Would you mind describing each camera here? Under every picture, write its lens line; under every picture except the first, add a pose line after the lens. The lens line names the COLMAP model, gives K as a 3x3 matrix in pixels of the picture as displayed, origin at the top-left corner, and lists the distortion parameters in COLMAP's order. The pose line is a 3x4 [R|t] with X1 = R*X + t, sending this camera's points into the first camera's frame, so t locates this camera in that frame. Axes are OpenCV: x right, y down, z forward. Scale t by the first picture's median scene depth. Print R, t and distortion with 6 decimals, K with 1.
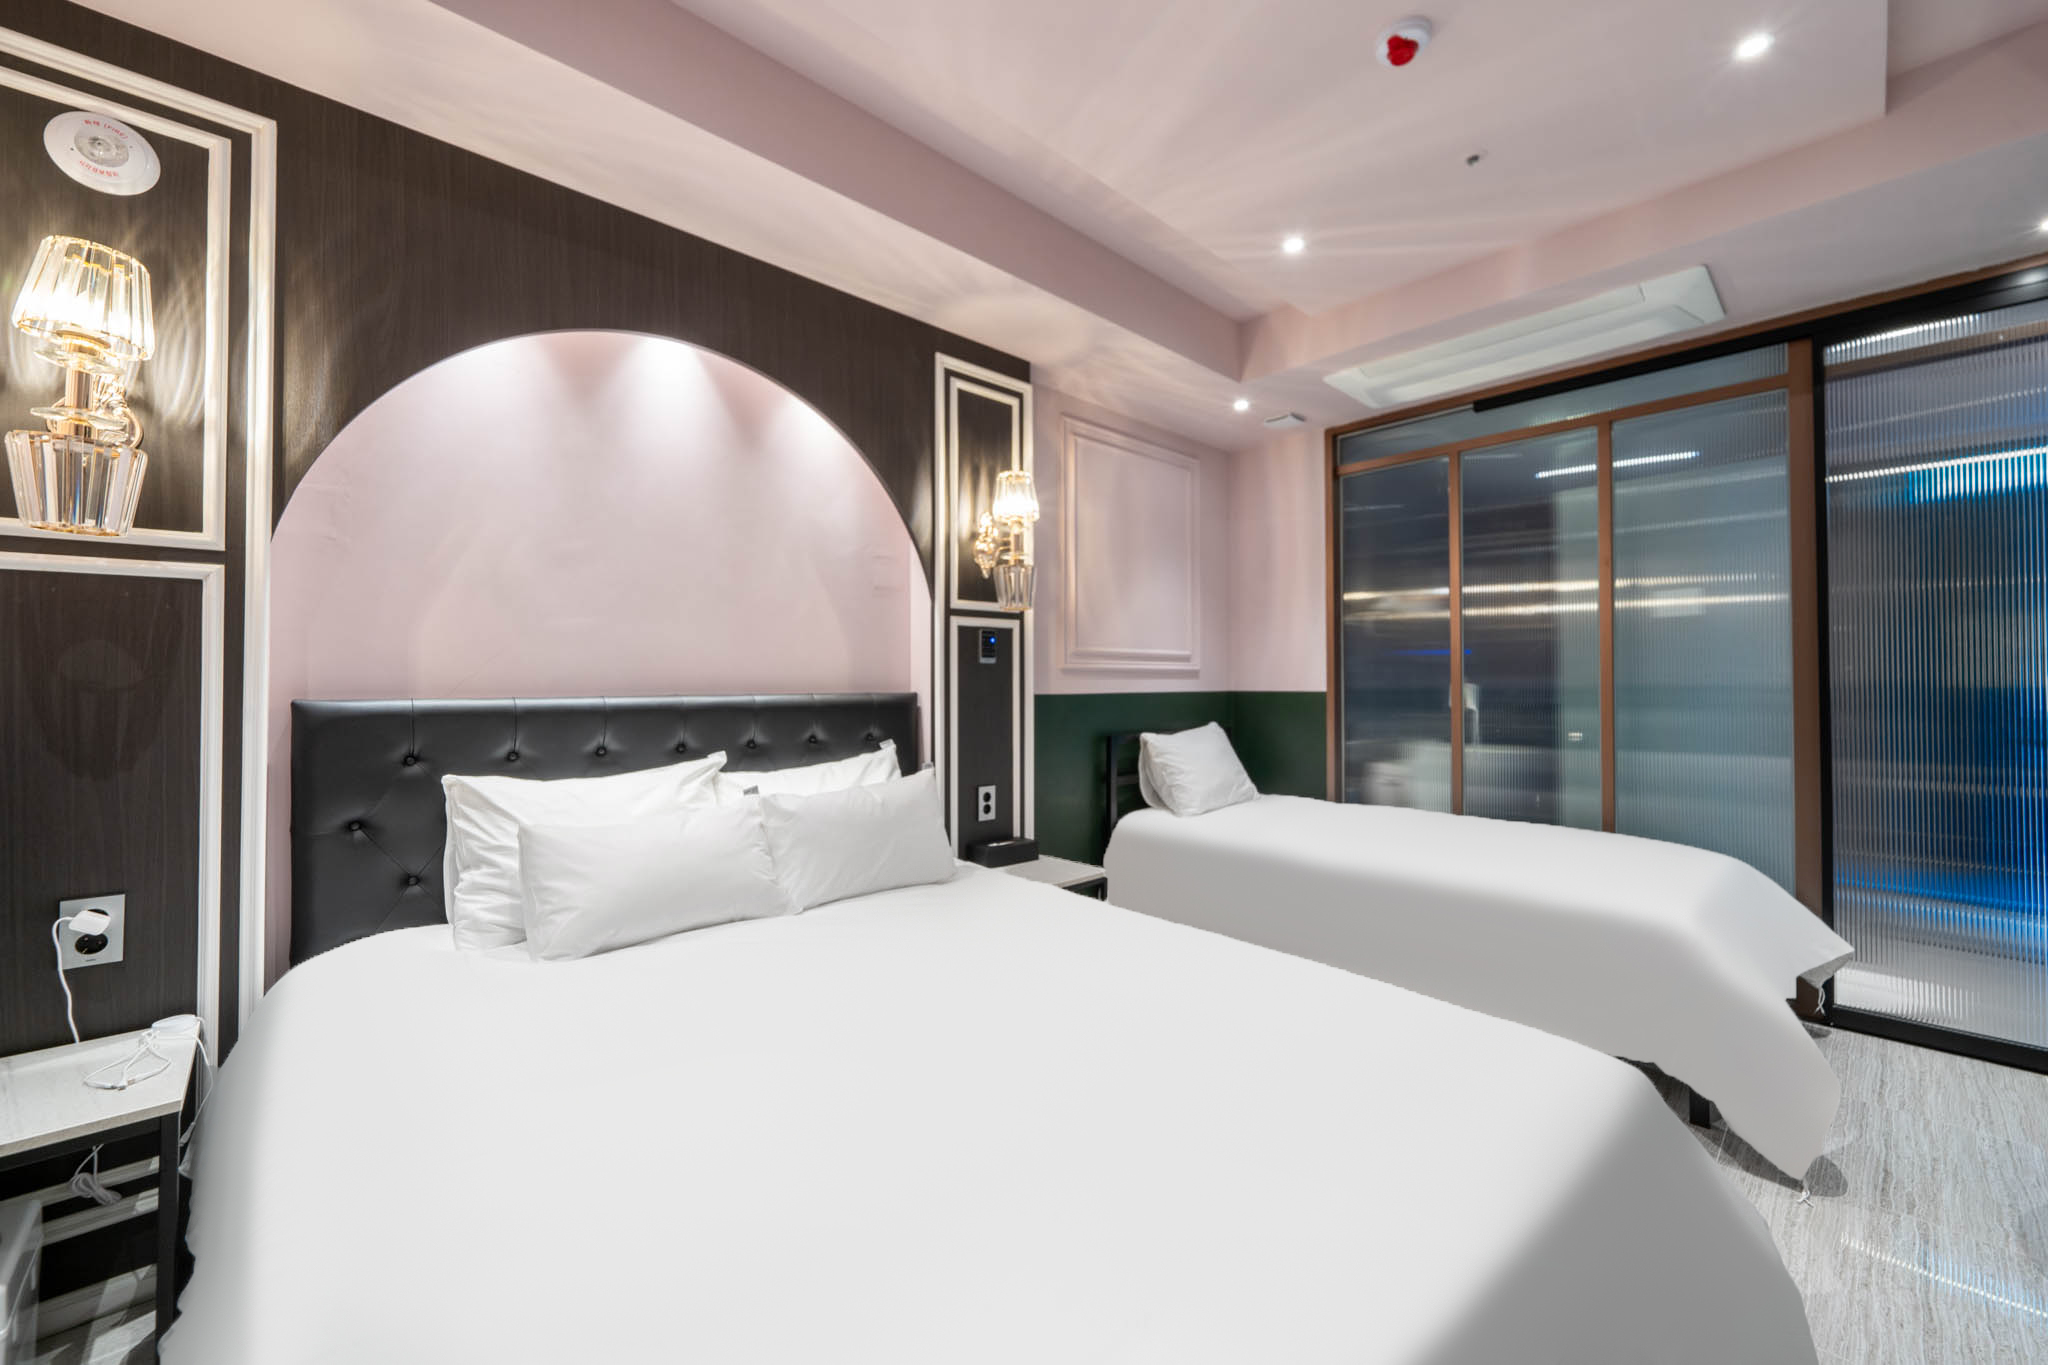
lens RADIAL K [[795.3, 0, 1024.0], [0, 795.3, 682.5], [0, 0, 1]] dist [-0.000661, -0.000089]
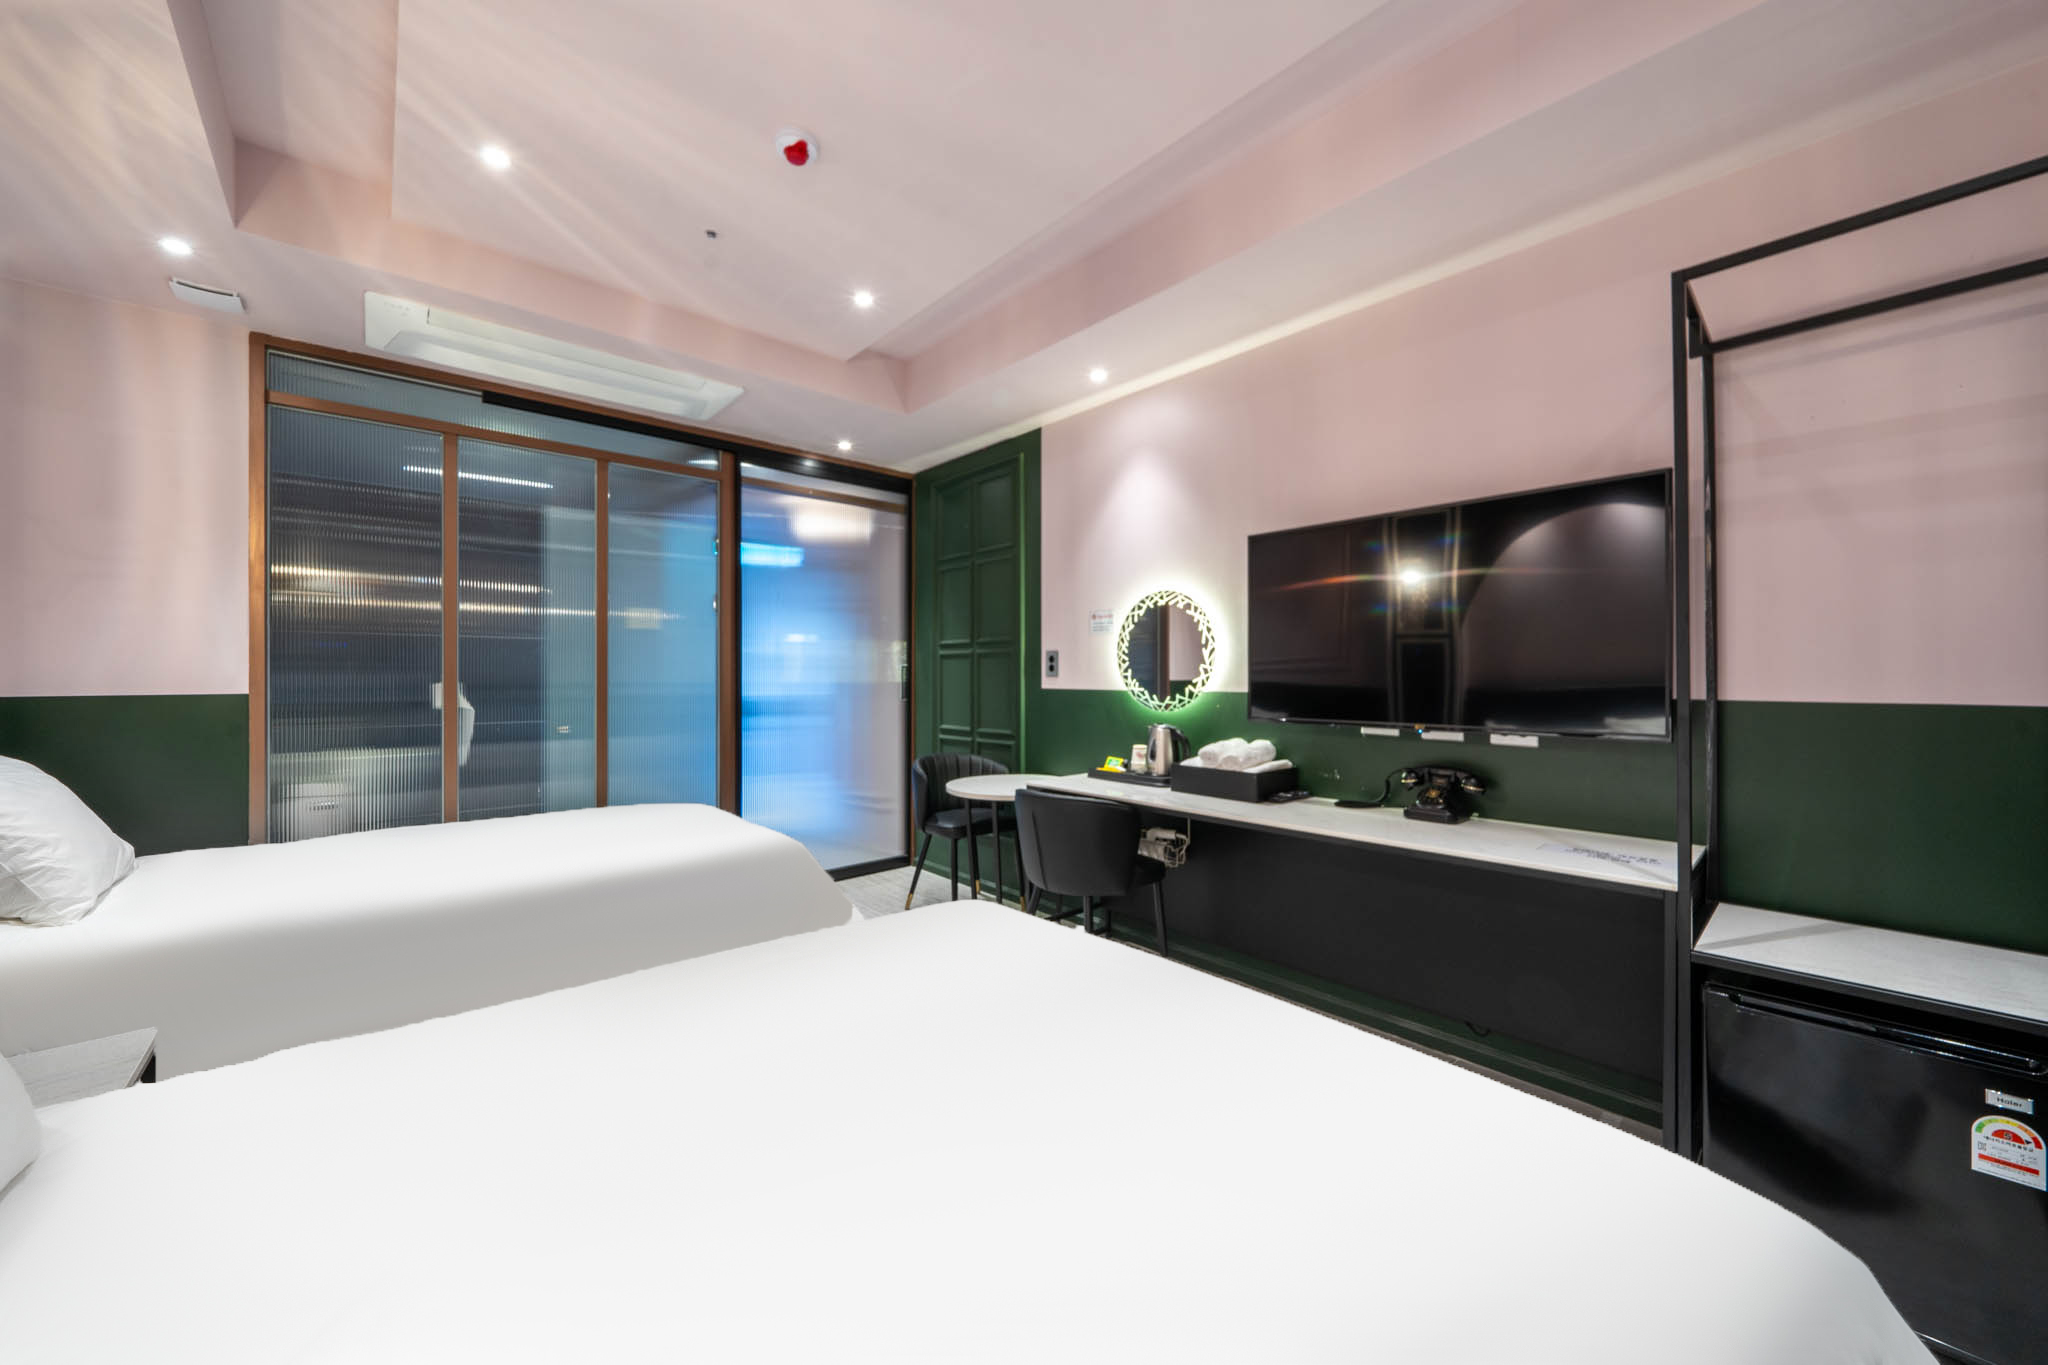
lens RADIAL K [[734.6, 0, 1030.3], [0, 734.6, 680.7], [0, 0, 1]] dist [0.000433, -0.000011]
pose [[0.023421, -0.003524, 0.999719, -0.334046], [-0.001995, 0.999992, 0.003571, -0.005702], [-0.999724, -0.002078, 0.023414, 0.337149]]
